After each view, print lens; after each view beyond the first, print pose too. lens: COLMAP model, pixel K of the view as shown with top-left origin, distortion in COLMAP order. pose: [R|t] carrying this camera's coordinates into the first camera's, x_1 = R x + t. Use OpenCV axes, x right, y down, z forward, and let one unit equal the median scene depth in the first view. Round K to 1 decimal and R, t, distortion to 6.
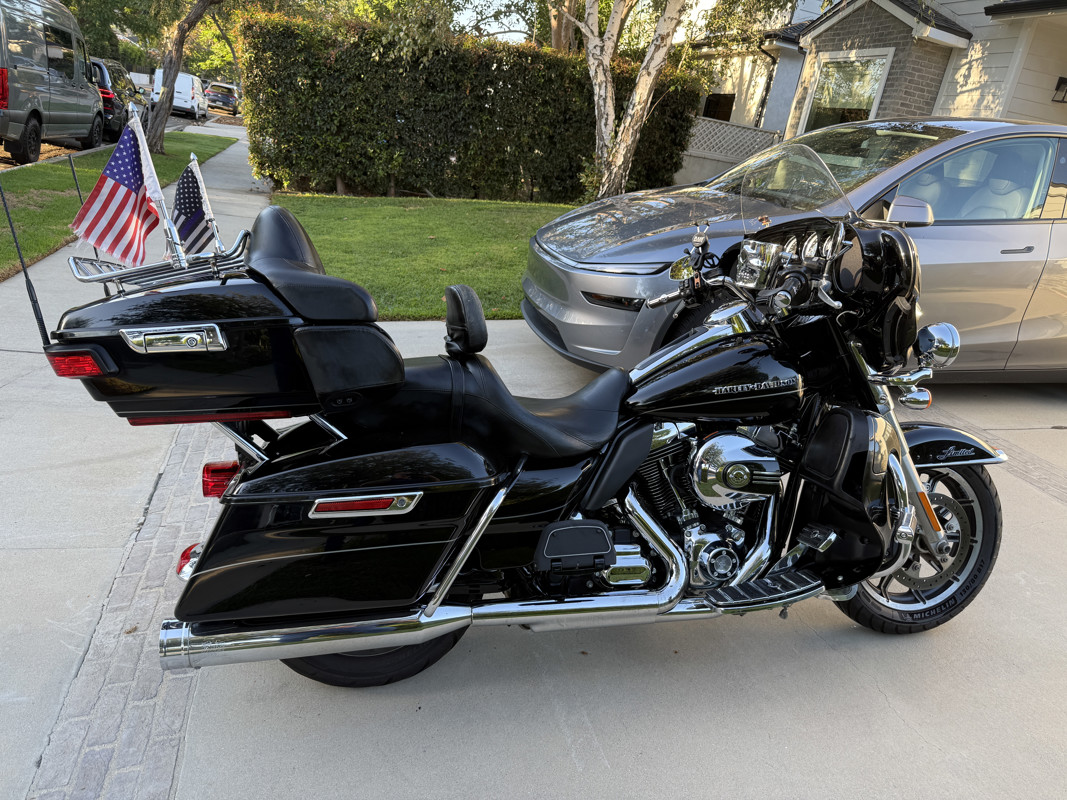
lens RADIAL K [[762.4, 0, 533.5], [0, 762.4, 400.0], [0, 0, 1]] dist [0.006144, -0.014838]
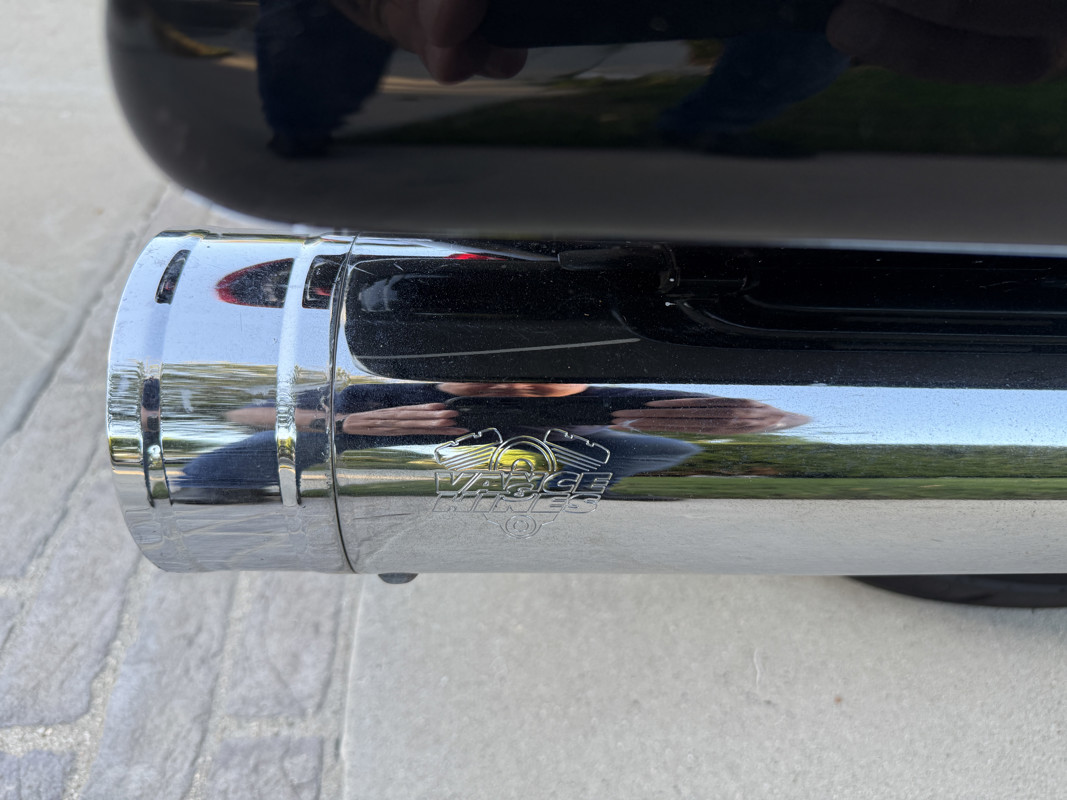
lens RADIAL K [[762.4, 0, 533.5], [0, 762.4, 400.0], [0, 0, 1]] dist [0.006144, -0.014838]
pose [[0.980341, 0.116018, -0.159595, -0.330793], [-0.049699, 0.927976, 0.369311, 0.218698], [0.190947, -0.354119, 0.915499, 0.739660]]
